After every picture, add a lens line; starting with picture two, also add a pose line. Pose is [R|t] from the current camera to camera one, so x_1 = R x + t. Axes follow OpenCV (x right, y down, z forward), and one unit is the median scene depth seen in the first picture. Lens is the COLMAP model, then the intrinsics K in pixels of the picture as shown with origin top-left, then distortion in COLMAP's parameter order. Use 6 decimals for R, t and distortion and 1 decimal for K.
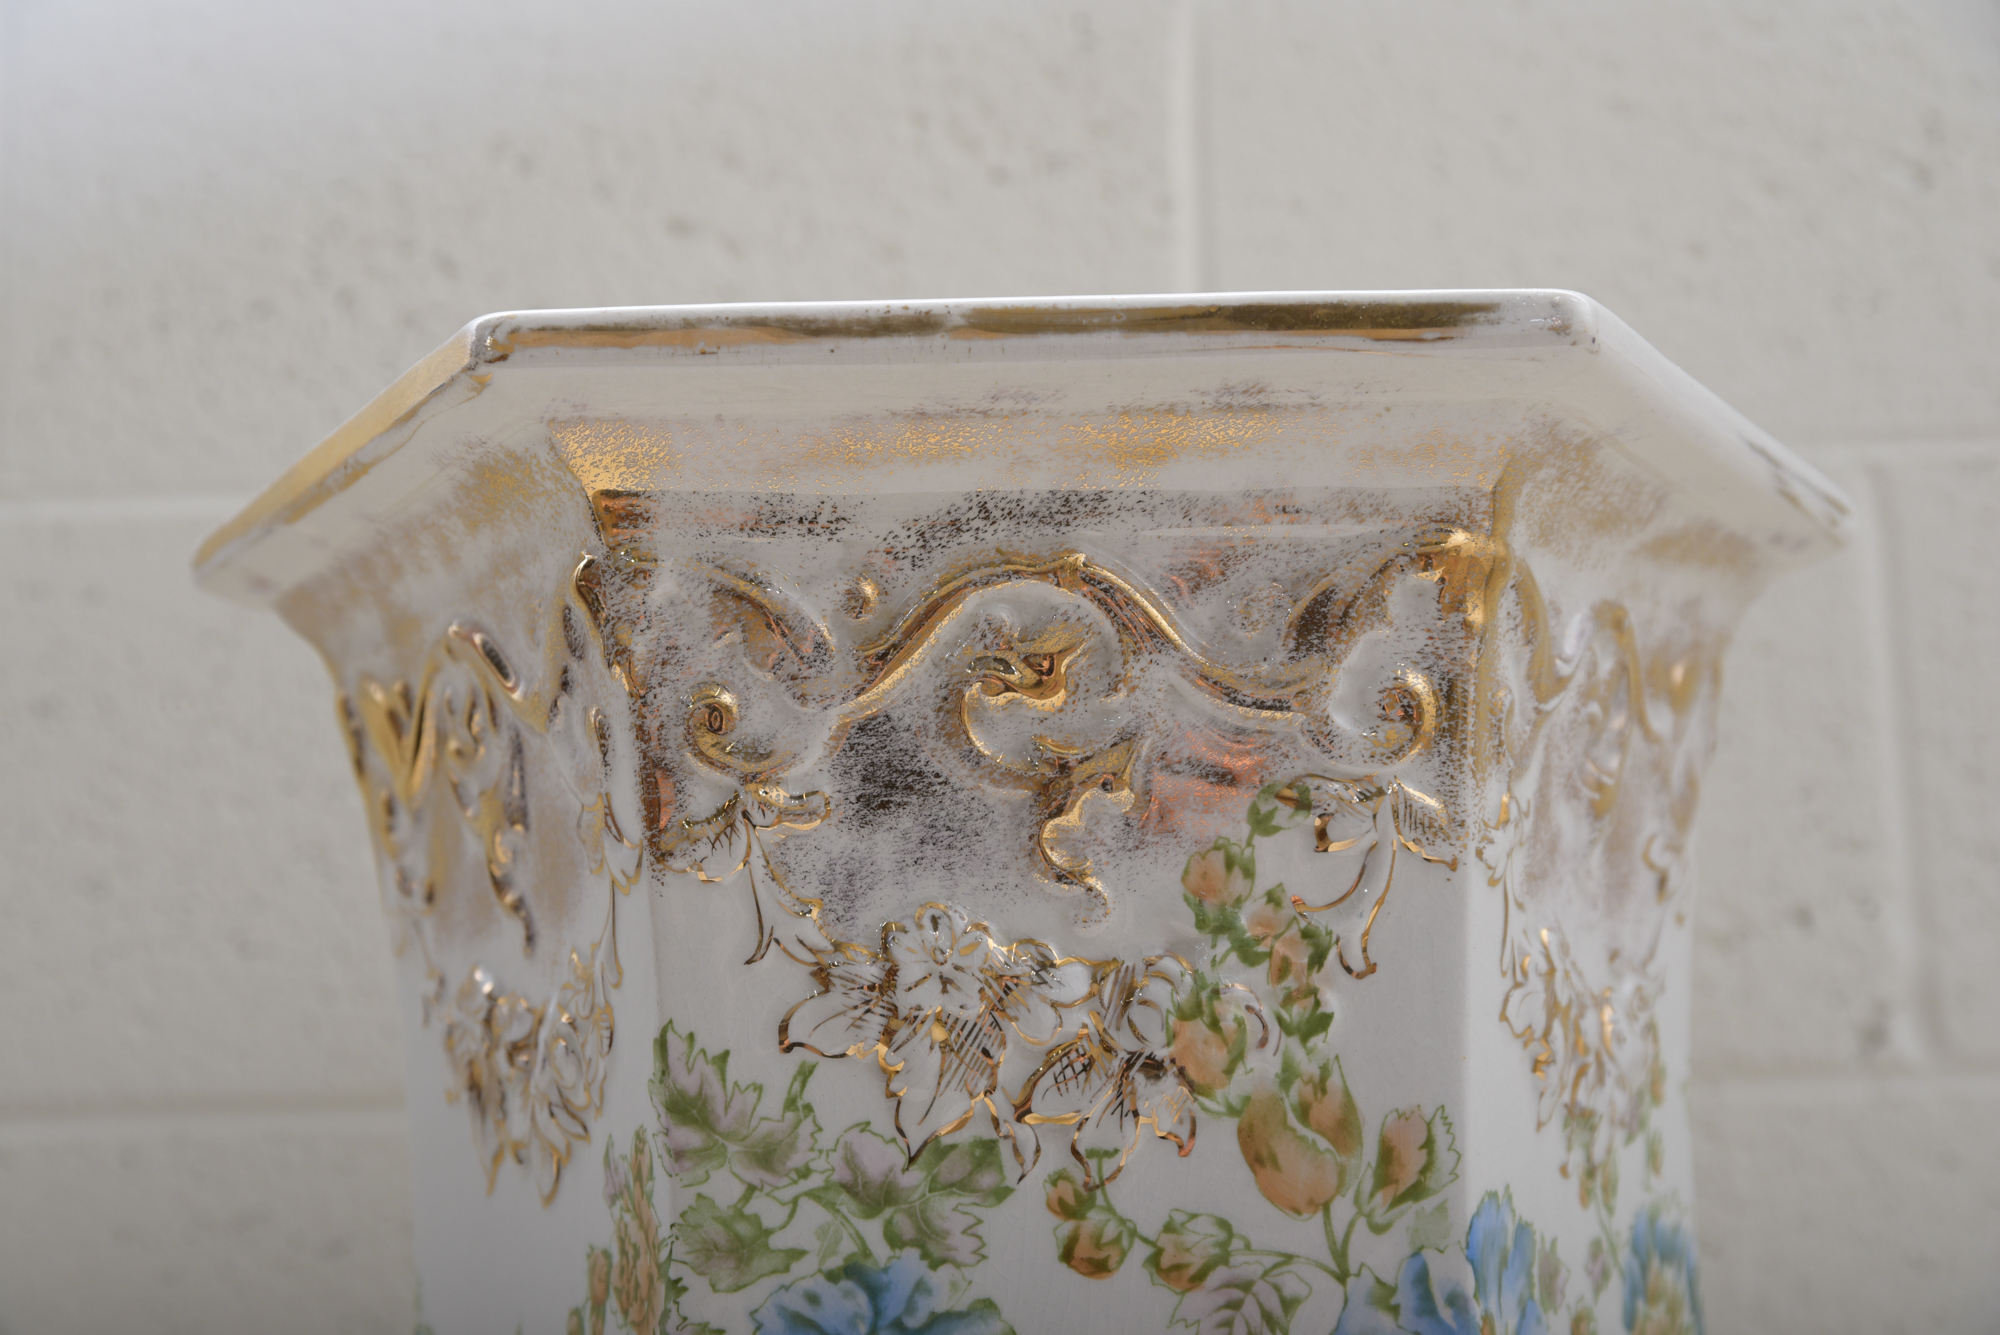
lens RADIAL K [[2587.7, 0, 1000.0], [0, 2587.7, 667.5], [0, 0, 1]] dist [-0.005885, -0.010819]
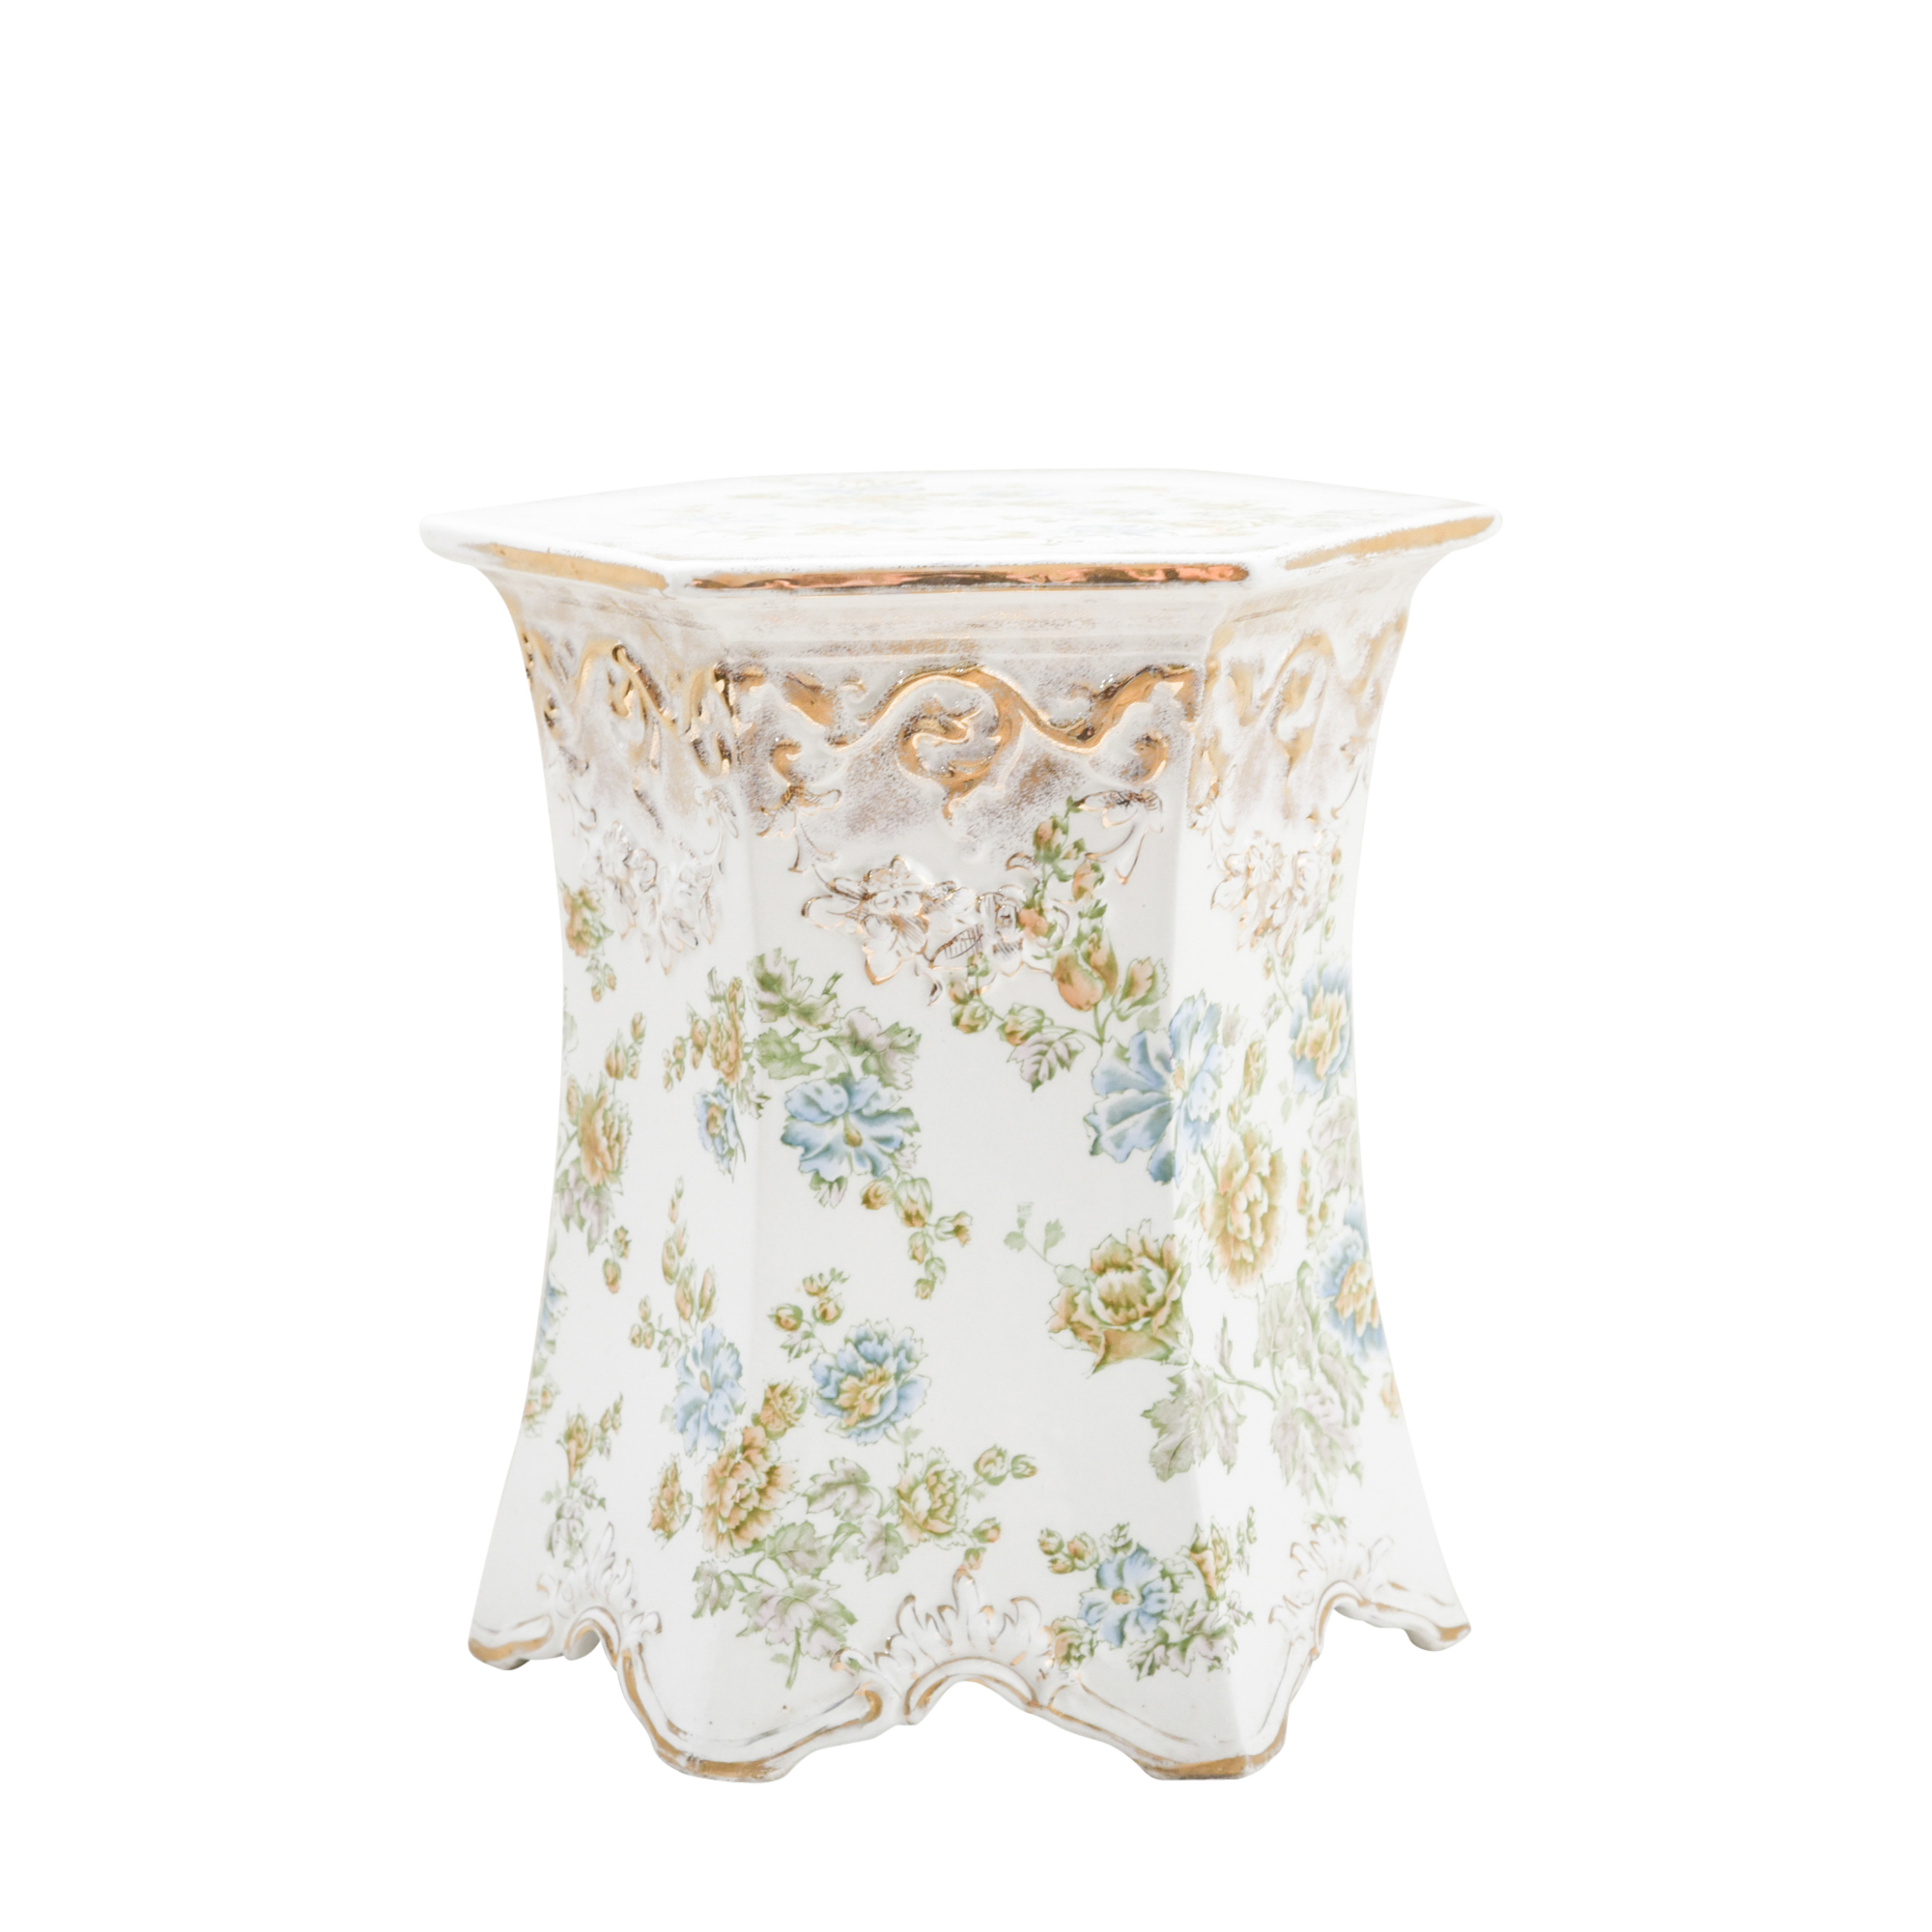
lens RADIAL K [[6239.3, 0, 963.7], [0, 6239.3, 775.5], [0, 0, 1]] dist [0.073852, 0.329954]
pose [[0.998470, 0.054383, 0.010009, -0.023694], [-0.054277, 0.929277, 0.365375, -1.594674], [0.010569, -0.365359, 0.930807, -3.150764]]
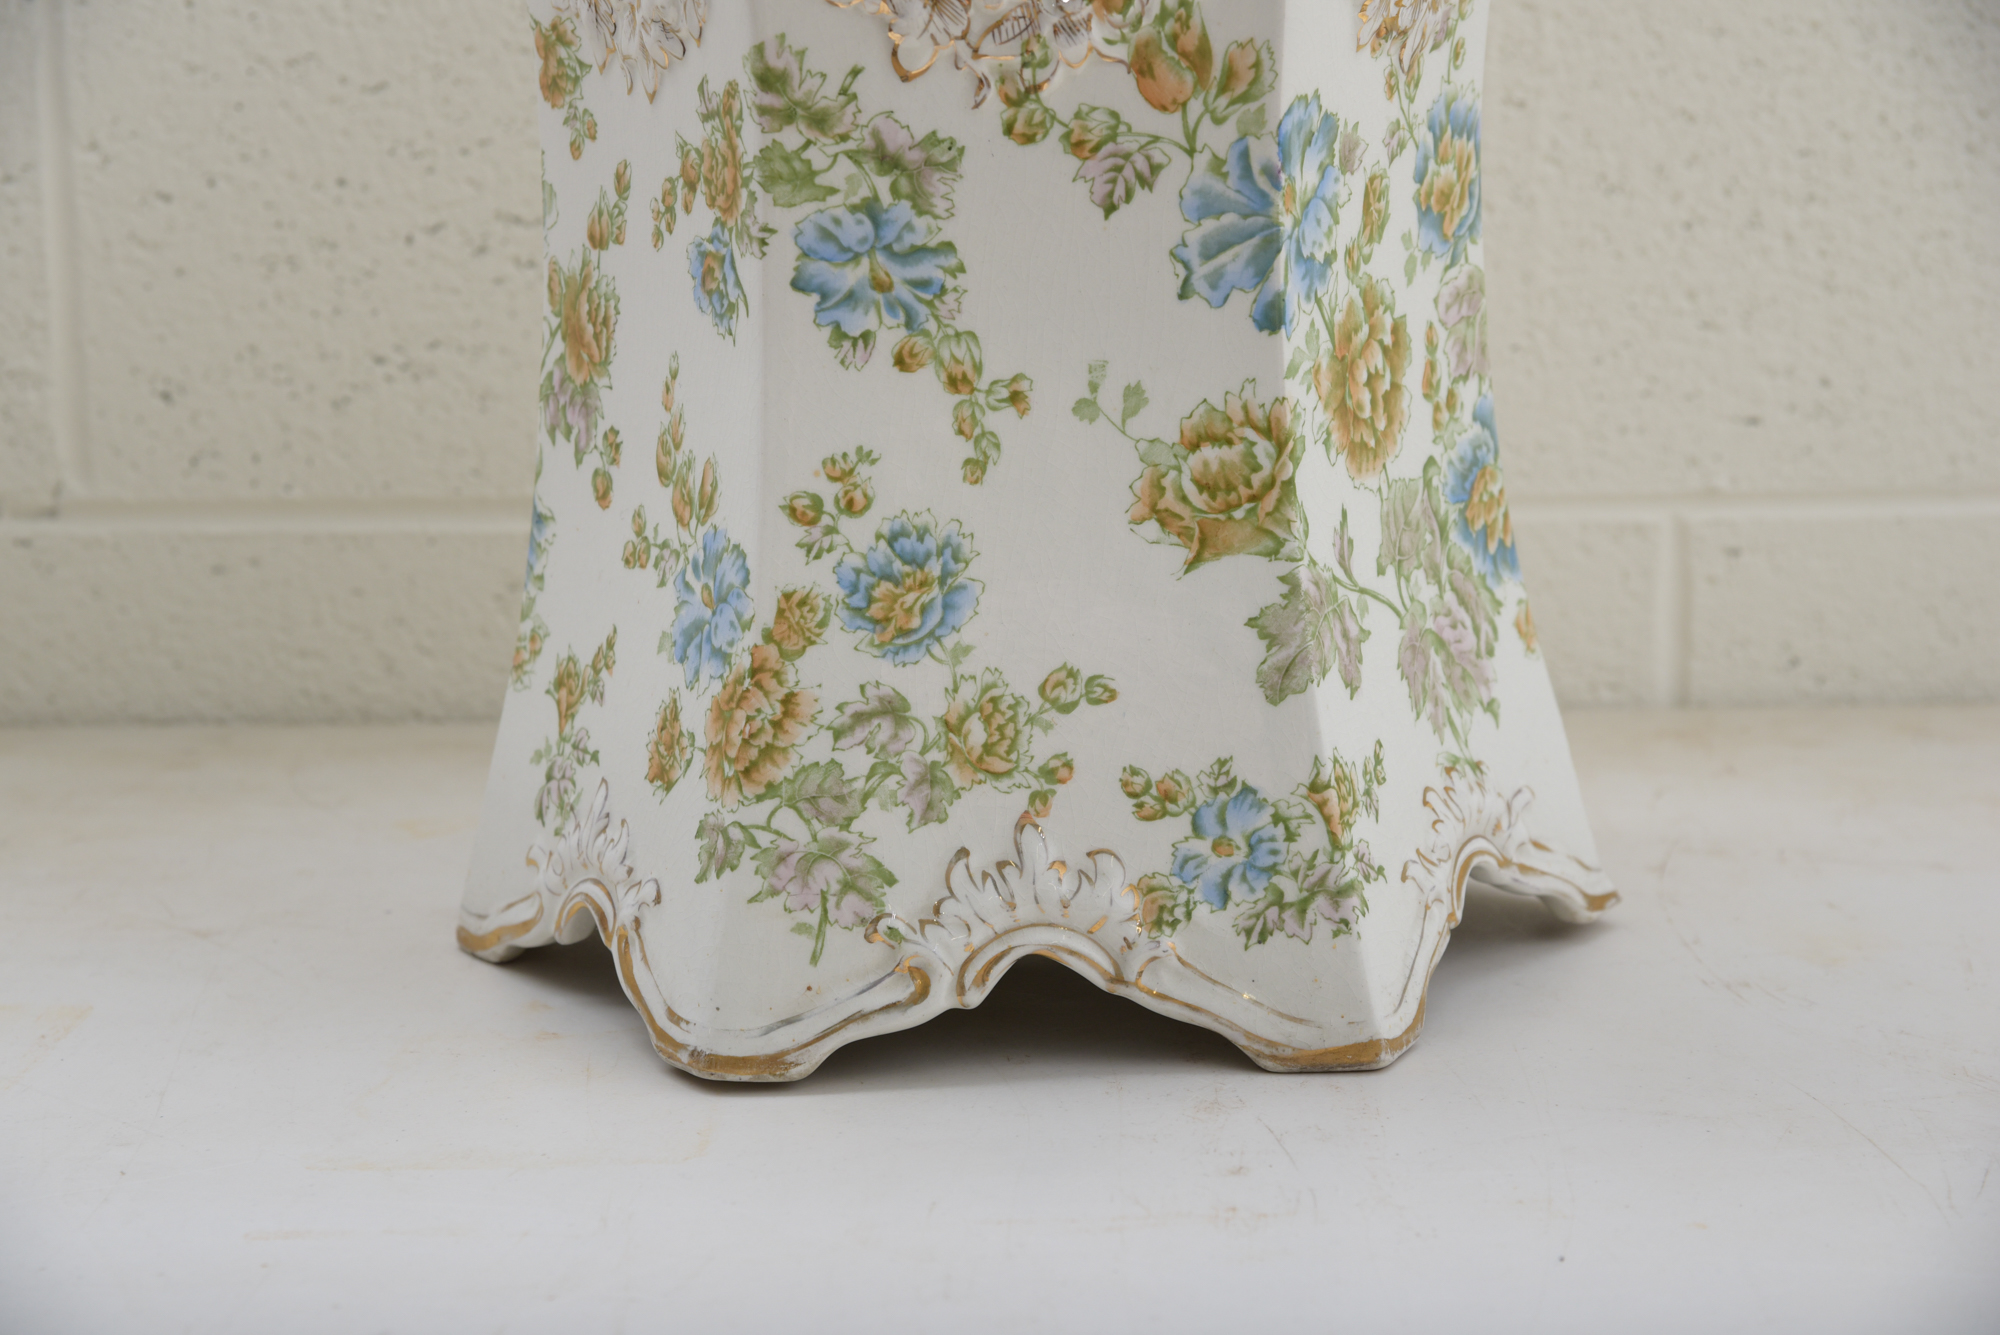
lens RADIAL K [[3767.4, 0, 995.8], [0, 3767.4, 752.7], [0, 0, 1]] dist [0.140995, 0.285516]
pose [[0.999258, 0.038009, 0.006285, 0.018559], [-0.037091, 0.905078, 0.423625, -0.371711], [0.010413, -0.423544, 0.905816, -1.126096]]
